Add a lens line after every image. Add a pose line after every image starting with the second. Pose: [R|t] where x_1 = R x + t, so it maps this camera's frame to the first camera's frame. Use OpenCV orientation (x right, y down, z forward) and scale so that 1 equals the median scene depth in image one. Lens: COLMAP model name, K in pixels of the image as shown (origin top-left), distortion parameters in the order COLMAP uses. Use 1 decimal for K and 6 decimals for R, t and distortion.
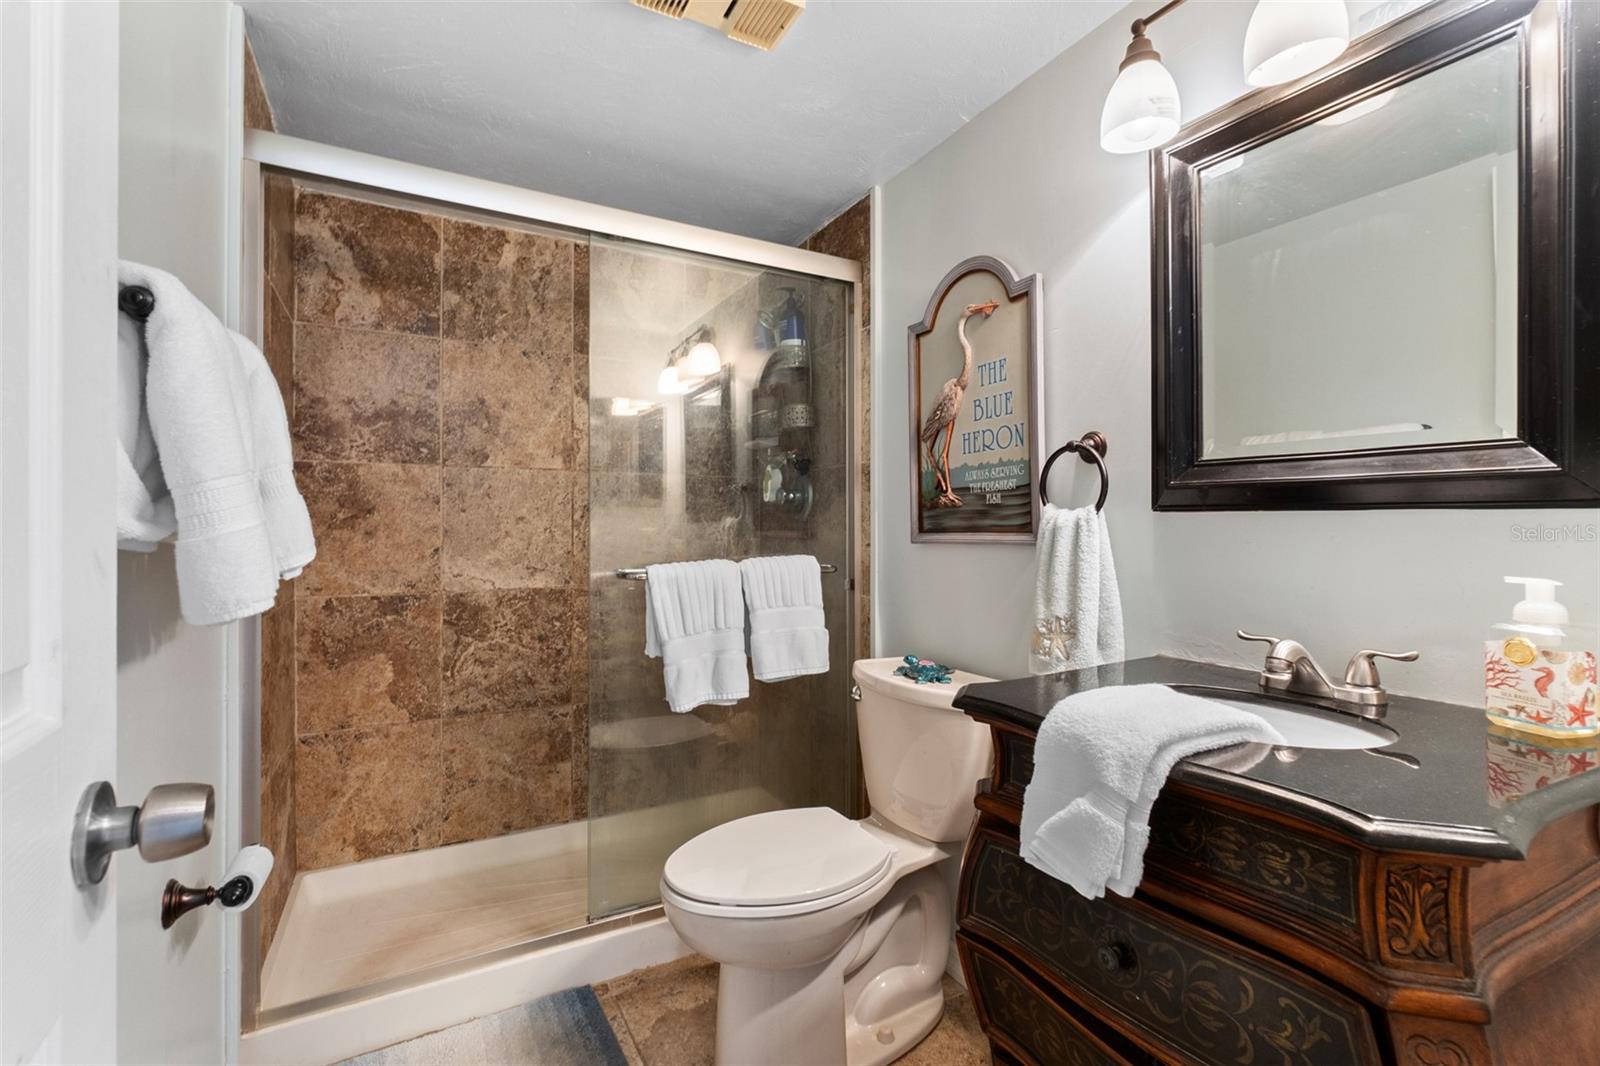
lens RADIAL K [[693.0, 0, 796.1], [0, 693.0, 526.5], [0, 0, 1]] dist [-0.015484, 0.008375]
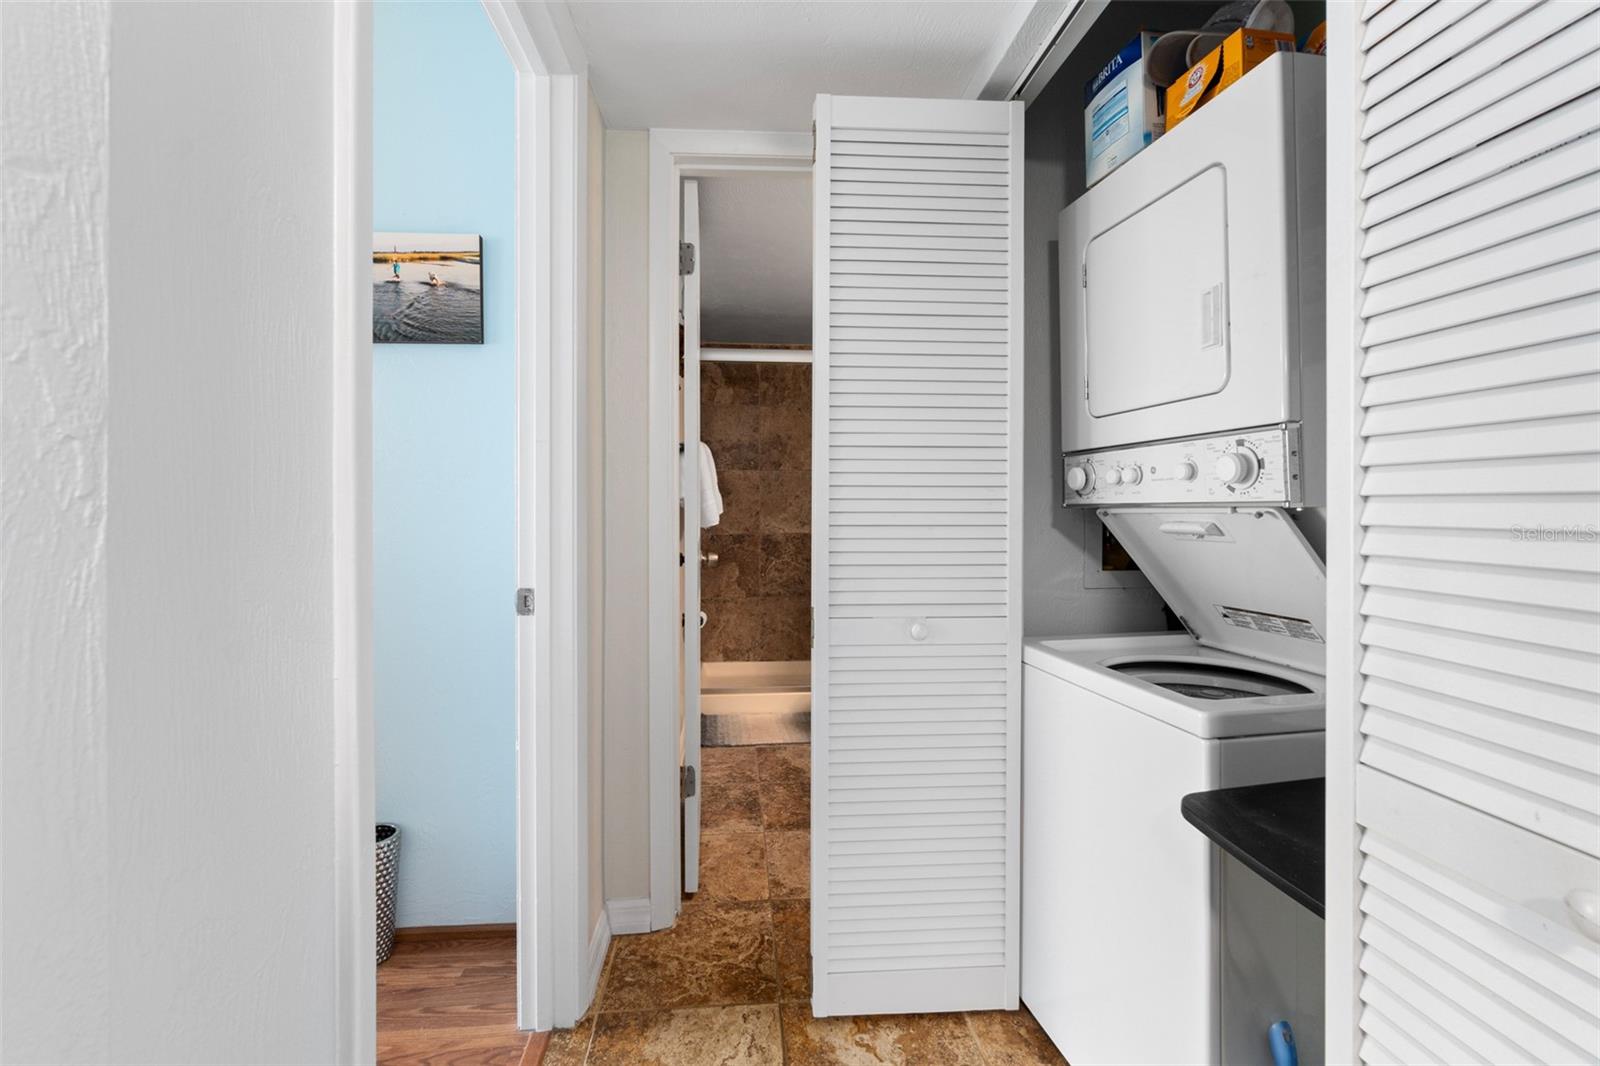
lens RADIAL K [[672.1, 0, 780.3], [0, 672.1, 504.0], [0, 0, 1]] dist [-0.012420, 0.000117]
pose [[0.908142, 0.000395, -0.418663, 0.356472], [0.000891, 0.999995, 0.002877, 0.003783], [0.418662, -0.002986, 0.908137, -0.746763]]
